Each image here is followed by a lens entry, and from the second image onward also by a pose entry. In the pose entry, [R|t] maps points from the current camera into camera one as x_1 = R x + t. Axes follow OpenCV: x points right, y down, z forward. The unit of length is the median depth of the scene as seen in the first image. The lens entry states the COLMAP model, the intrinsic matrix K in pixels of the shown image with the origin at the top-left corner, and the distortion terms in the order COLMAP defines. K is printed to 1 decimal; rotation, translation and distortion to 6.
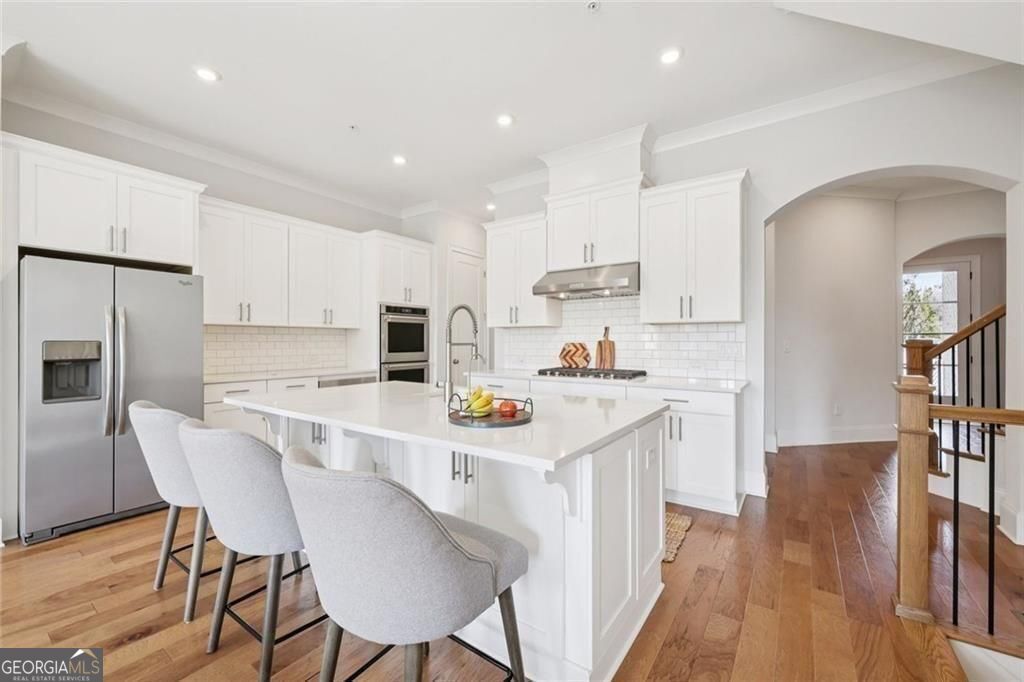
lens RADIAL K [[408.1, 0, 507.5], [0, 408.1, 340.5], [0, 0, 1]] dist [-0.001556, 0.000249]
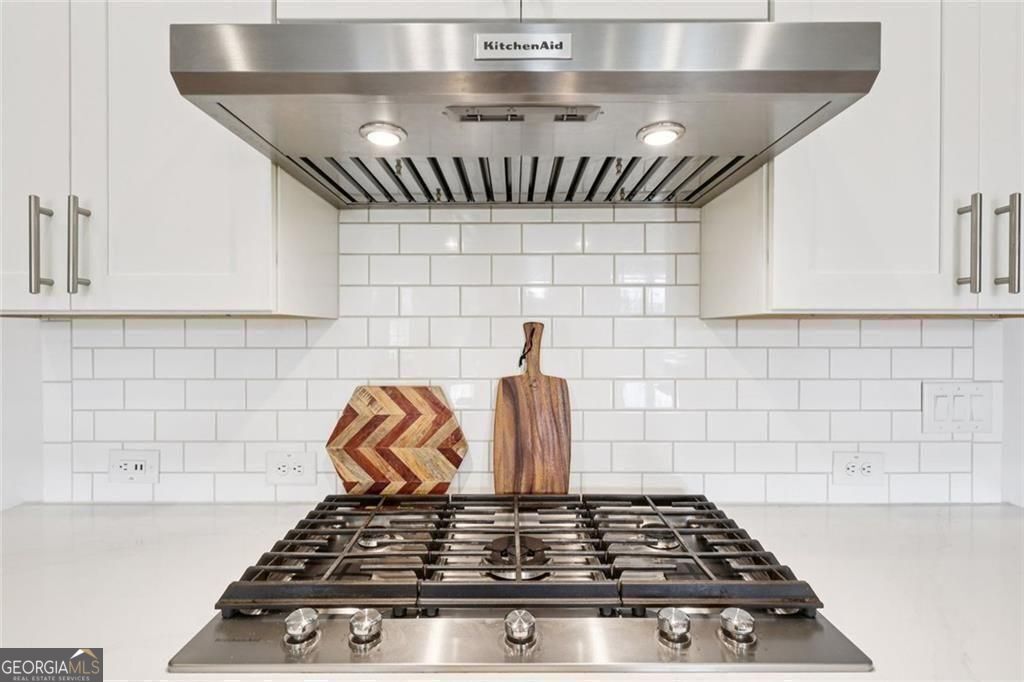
lens RADIAL K [[474.5, 0, 512.9], [0, 474.5, 335.6], [0, 0, 1]] dist [0.001825, 0.000457]
pose [[0.815752, -0.002480, 0.578397, 0.057968], [0.000020, 0.999991, 0.004259, -0.025865], [-0.578402, -0.003462, 0.815745, 0.741177]]
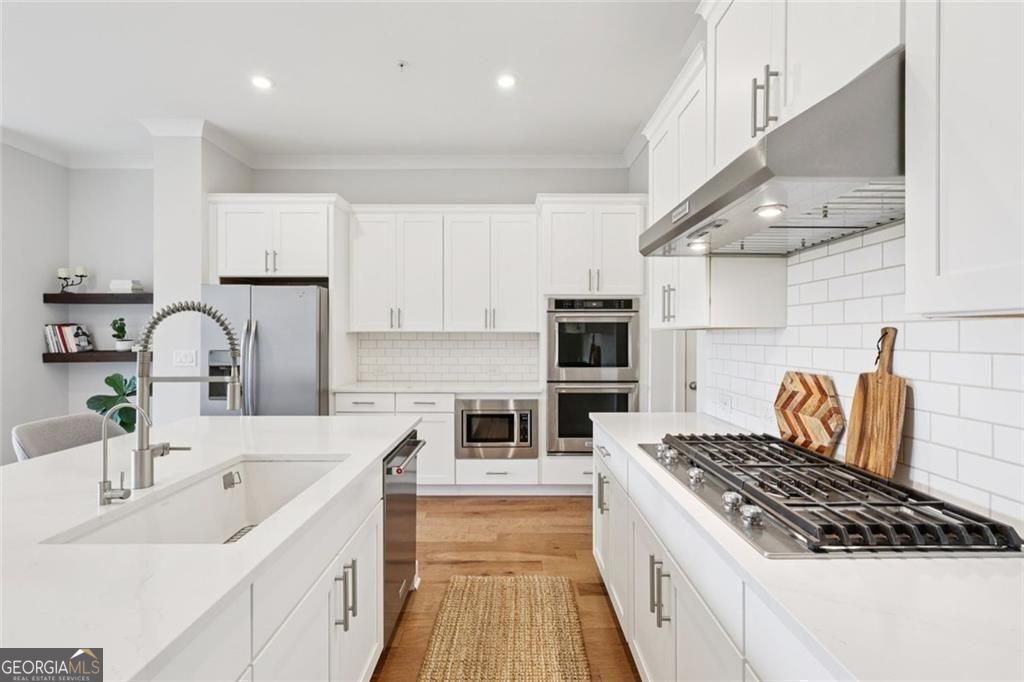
lens RADIAL K [[454.2, 0, 512.3], [0, 454.2, 336.9], [0, 0, 1]] dist [-0.000486, -0.000004]
pose [[0.582620, 0.002028, -0.812742, 0.341230], [-0.000805, 0.999998, 0.001918, -0.026520], [0.812744, -0.000463, 0.582621, 0.572194]]
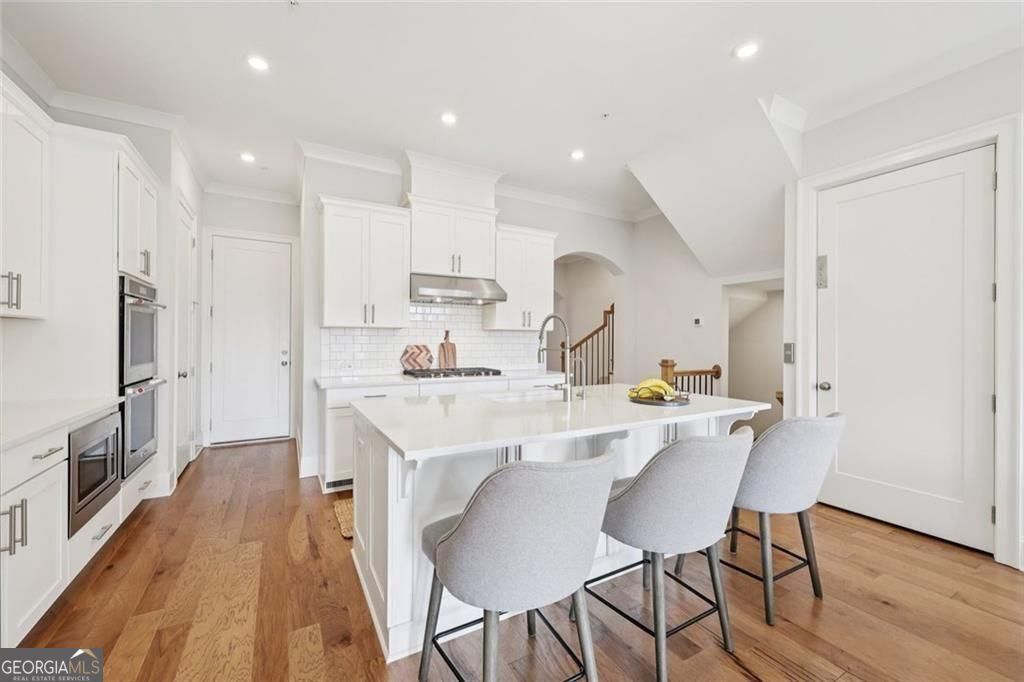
lens RADIAL K [[408.1, 0, 507.5], [0, 408.1, 340.5], [0, 0, 1]] dist [-0.001556, 0.000249]
pose [[0.428982, 0.000716, 0.903313, -0.668549], [-0.006105, 0.999979, 0.002106, -0.009279], [-0.903293, -0.006418, 0.428977, 0.365204]]
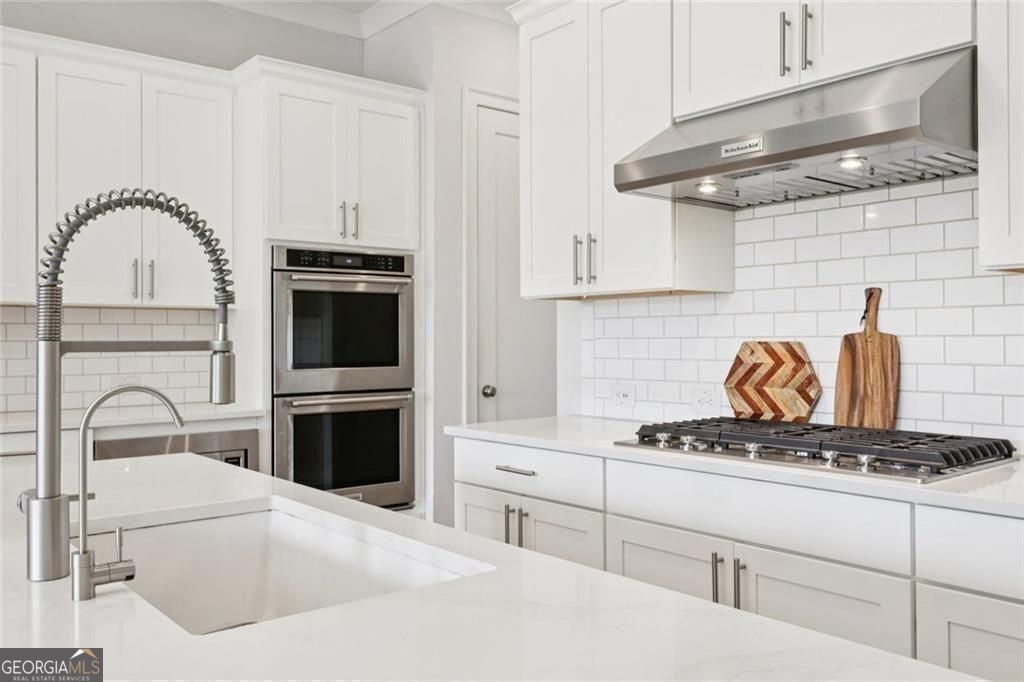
lens RADIAL K [[852.3, 0, 510.4], [0, 852.3, 335.7], [0, 0, 1]] dist [-0.001373, 0.002449]
pose [[0.964811, -0.005321, -0.262889, 0.145723], [0.004401, 0.999982, -0.004087, 0.003065], [0.262906, 0.002786, 0.964817, 0.311693]]
